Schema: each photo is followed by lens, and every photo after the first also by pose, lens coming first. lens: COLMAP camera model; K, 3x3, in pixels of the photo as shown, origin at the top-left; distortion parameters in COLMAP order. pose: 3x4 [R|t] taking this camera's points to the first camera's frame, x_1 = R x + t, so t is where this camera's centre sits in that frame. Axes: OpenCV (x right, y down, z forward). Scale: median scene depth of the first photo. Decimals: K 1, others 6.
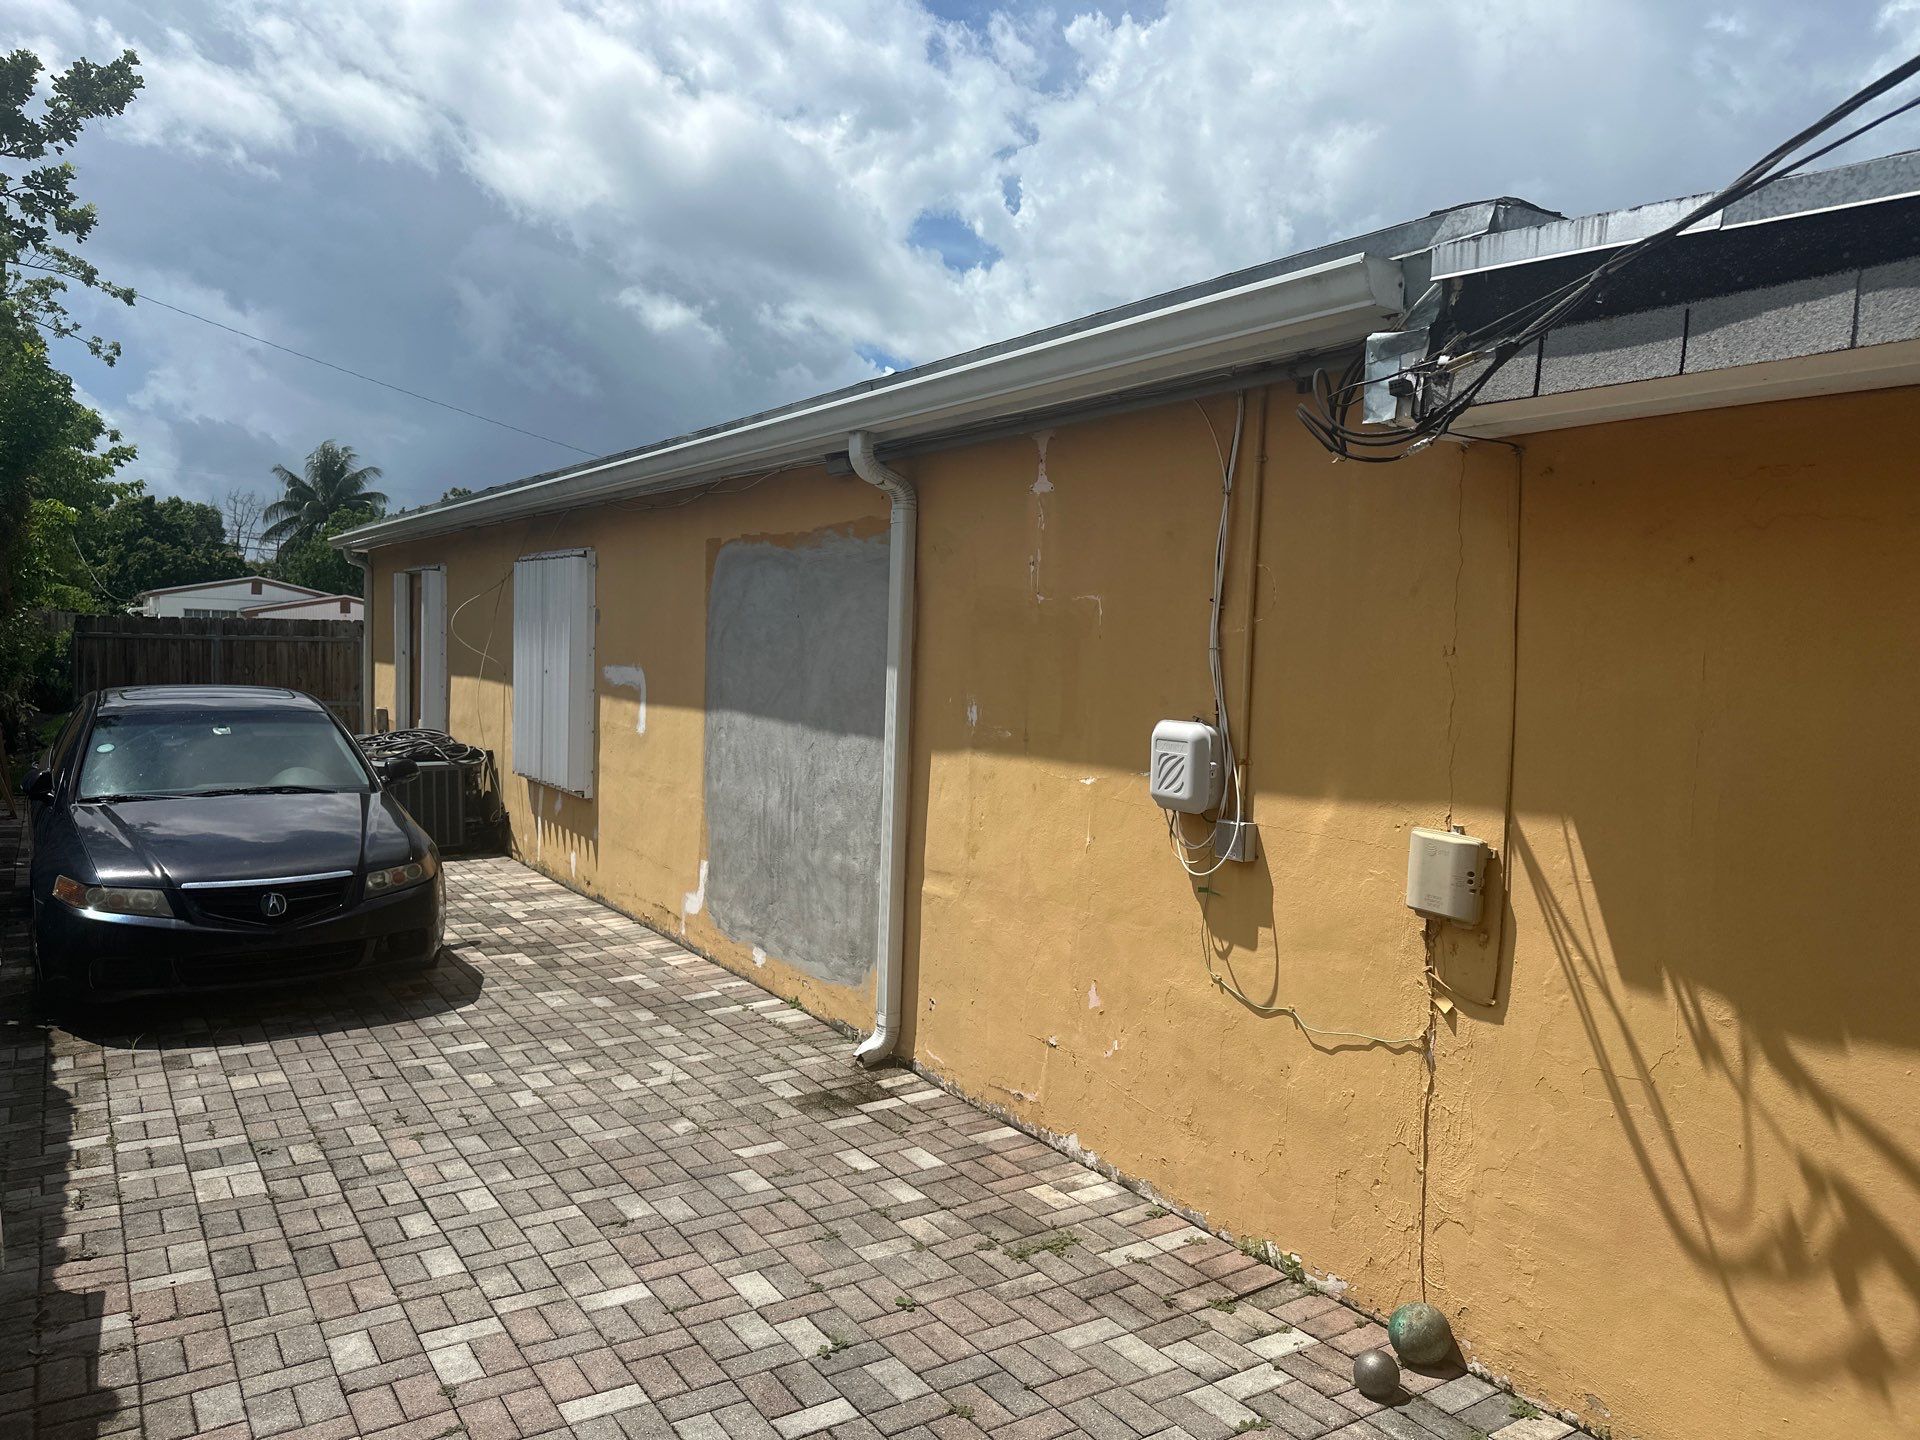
lens RADIAL K [[1331.4, 0, 960.0], [0, 1331.4, 720.0], [0, 0, 1]] dist [0.002646, -0.018707]
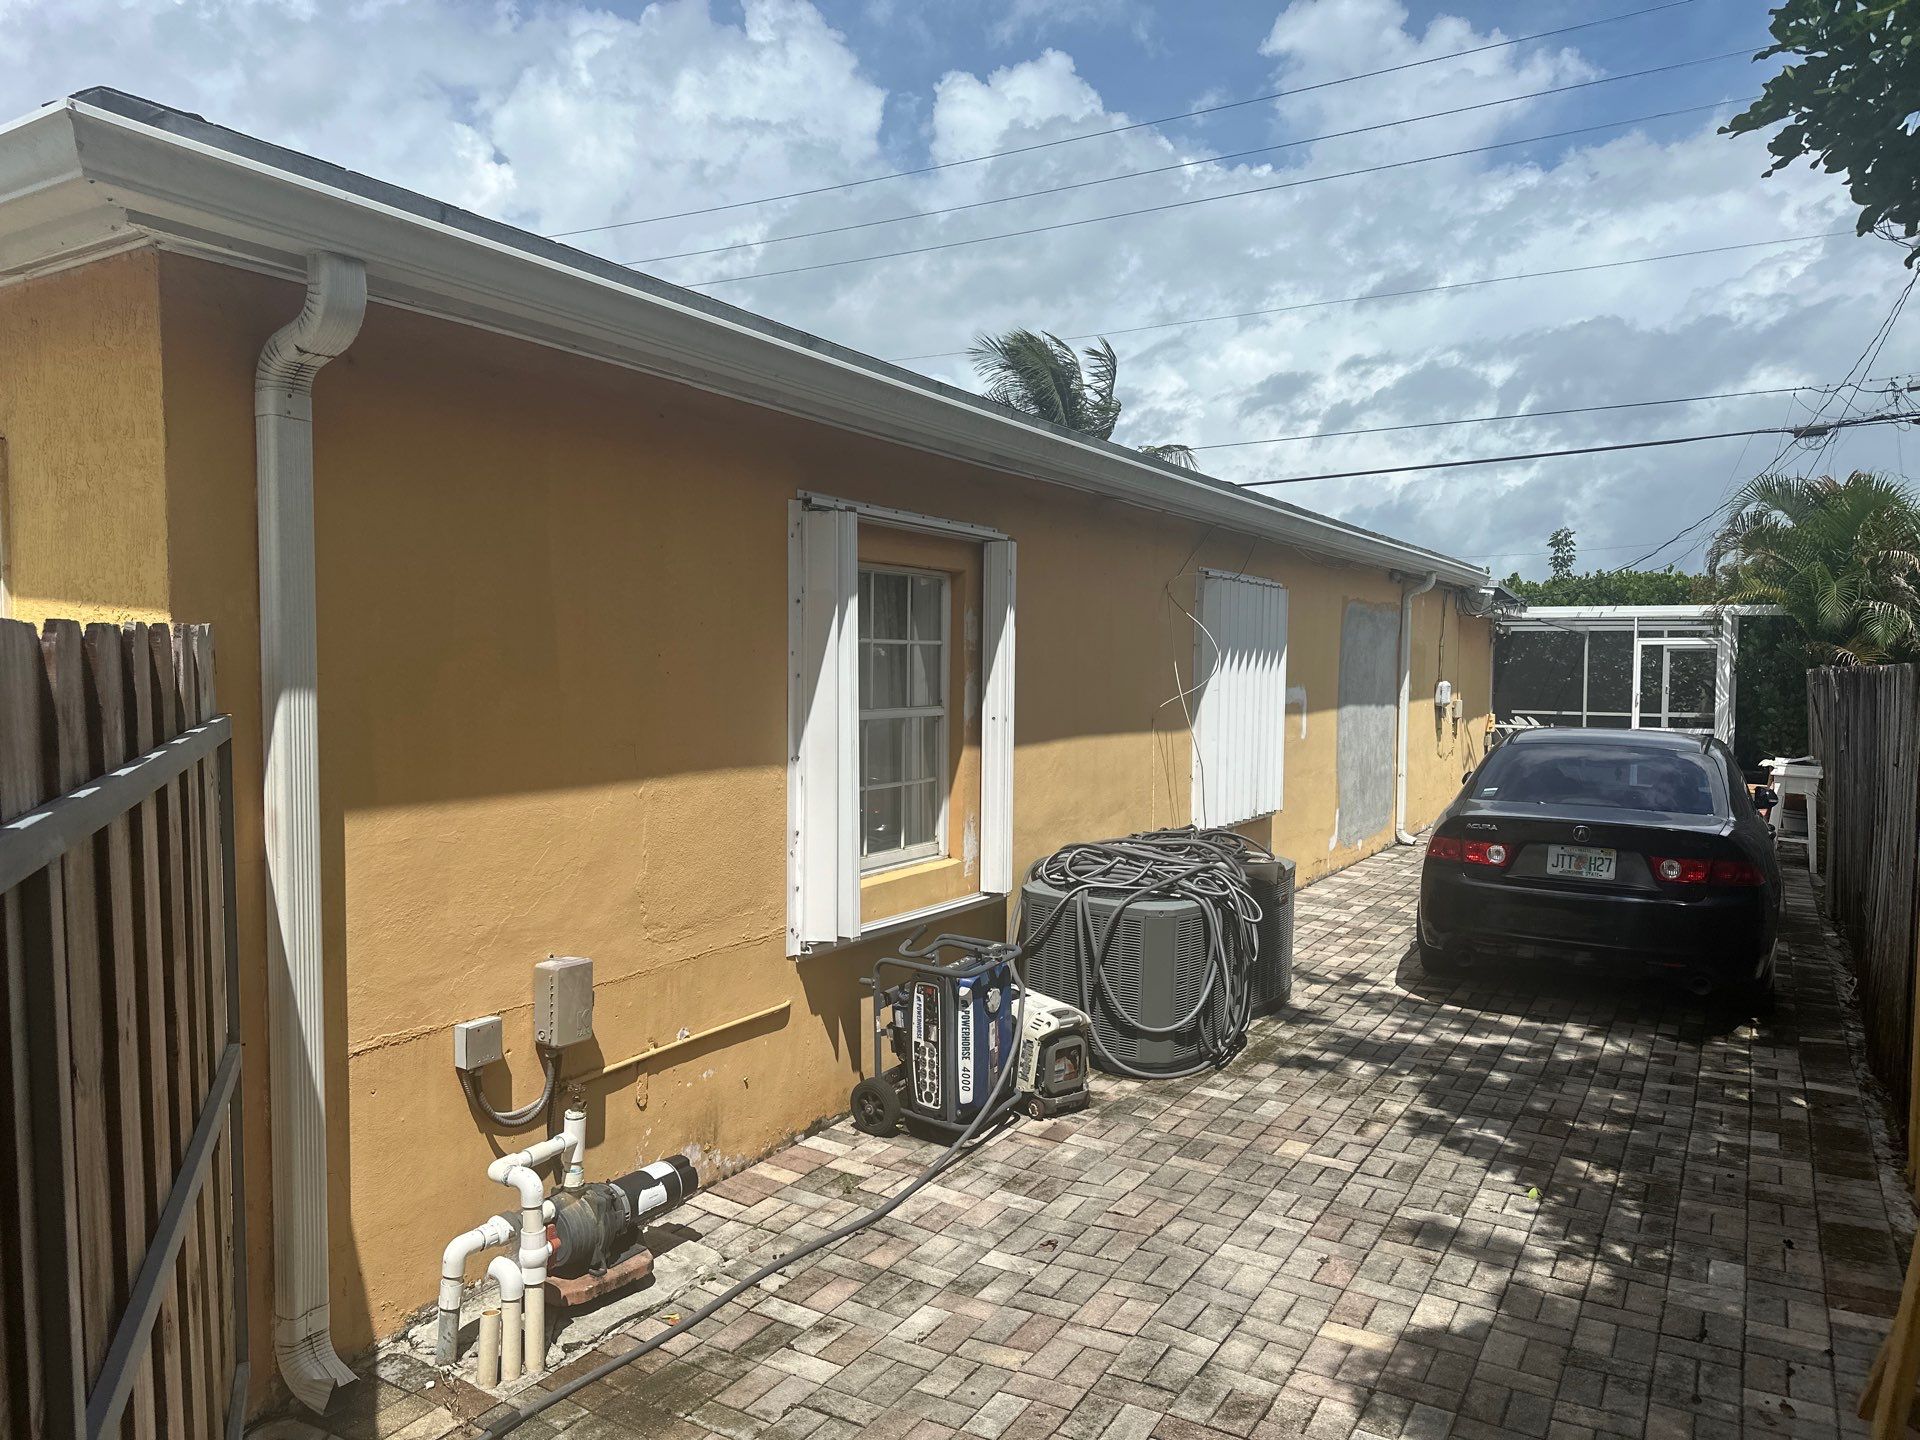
lens RADIAL K [[1331.4, 0, 960.0], [0, 1331.4, 720.0], [0, 0, 1]] dist [0.002646, -0.018707]
pose [[-0.409014, -0.082672, 0.908776, -0.087262], [0.028789, 0.994223, 0.103402, -0.010226], [-0.912074, 0.068455, -0.404271, 0.126599]]
